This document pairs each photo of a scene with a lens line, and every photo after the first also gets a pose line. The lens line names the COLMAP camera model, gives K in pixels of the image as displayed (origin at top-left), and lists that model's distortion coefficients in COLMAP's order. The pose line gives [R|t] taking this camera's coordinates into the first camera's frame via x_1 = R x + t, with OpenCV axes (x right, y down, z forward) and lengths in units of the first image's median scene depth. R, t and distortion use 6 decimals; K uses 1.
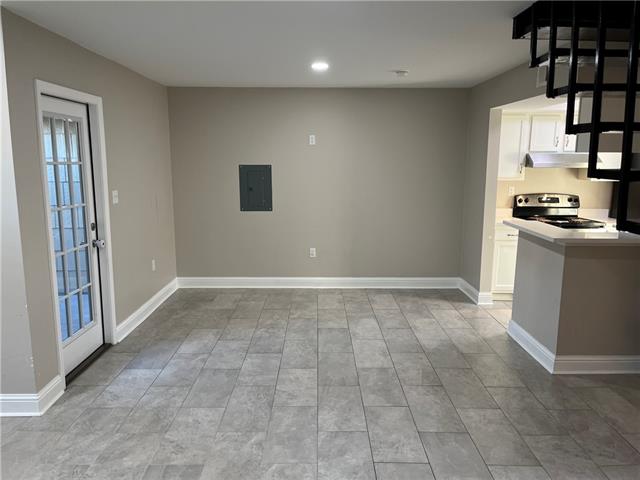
lens RADIAL K [[486.9, 0, 321.0], [0, 486.9, 240.3], [0, 0, 1]] dist [0.033425, -0.048856]
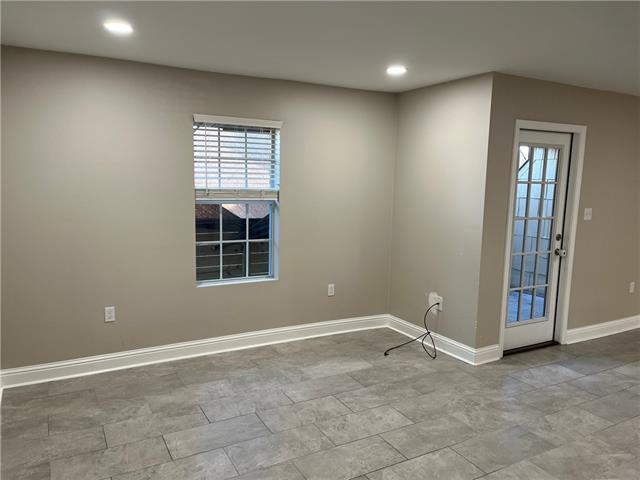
lens RADIAL K [[486.9, 0, 320.7], [0, 486.9, 240.7], [0, 0, 1]] dist [0.033425, -0.048856]
pose [[0.475925, 0.126588, -0.870328, 0.304062], [-0.164143, 0.984984, 0.053505, 0.011482], [0.864033, 0.117394, 0.489557, -0.063464]]
